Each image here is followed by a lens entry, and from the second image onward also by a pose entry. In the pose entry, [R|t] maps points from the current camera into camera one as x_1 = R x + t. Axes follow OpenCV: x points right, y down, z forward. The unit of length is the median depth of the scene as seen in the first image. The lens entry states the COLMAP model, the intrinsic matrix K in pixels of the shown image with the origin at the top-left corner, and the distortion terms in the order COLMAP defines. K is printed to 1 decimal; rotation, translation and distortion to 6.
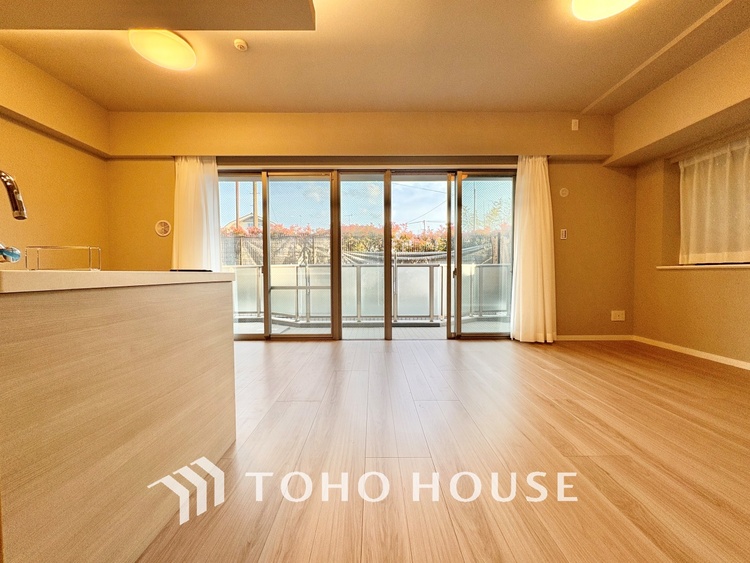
lens RADIAL K [[299.3, 0, 374.0], [0, 299.3, 281.9], [0, 0, 1]] dist [0.001836, -0.000283]
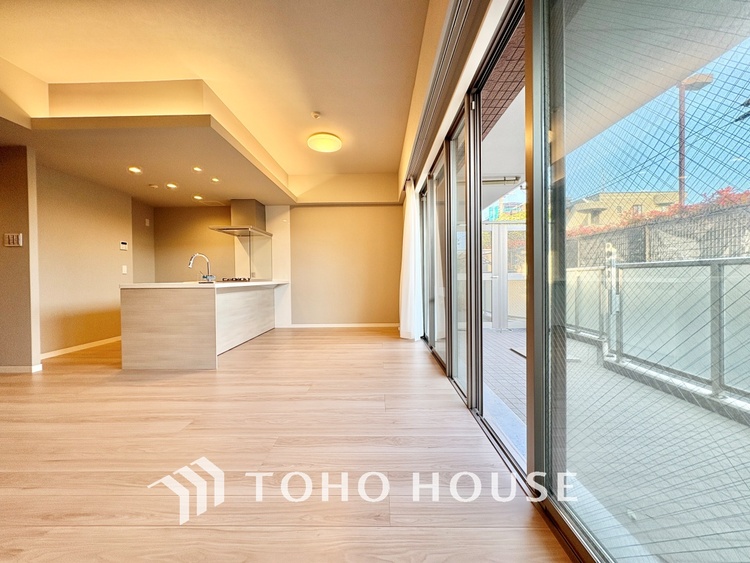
lens RADIAL K [[299.3, 0, 375.1], [0, 299.3, 280.1], [0, 0, 1]] dist [0.001836, -0.000283]
pose [[-0.016705, 0.013119, -0.999774, 0.625248], [-0.020838, 0.999692, 0.013466, -0.043155], [0.999643, 0.021058, -0.016427, 0.880034]]
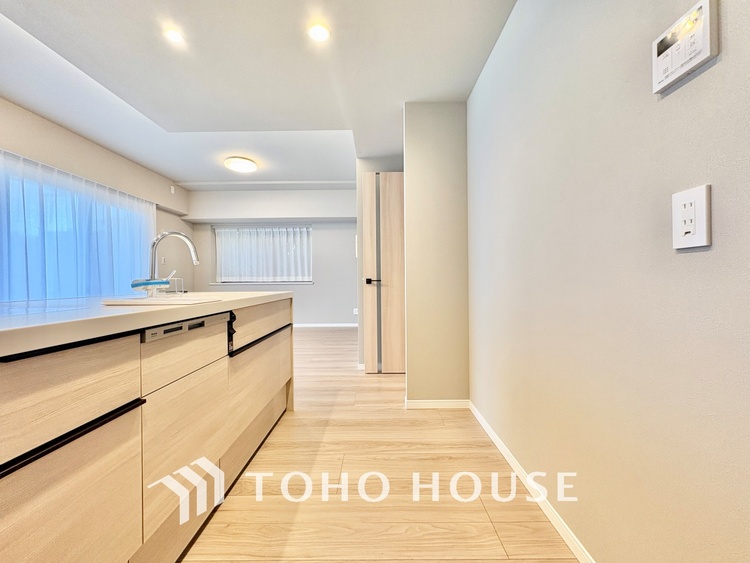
lens RADIAL K [[299.3, 0, 375.7], [0, 299.3, 280.1], [0, 0, 1]] dist [0.001836, -0.000283]
pose [[0.008174, 0.006467, 0.999946, -0.798141], [0.038682, 0.999229, -0.006779, -0.018984], [-0.999218, 0.038735, 0.007918, -0.016532]]
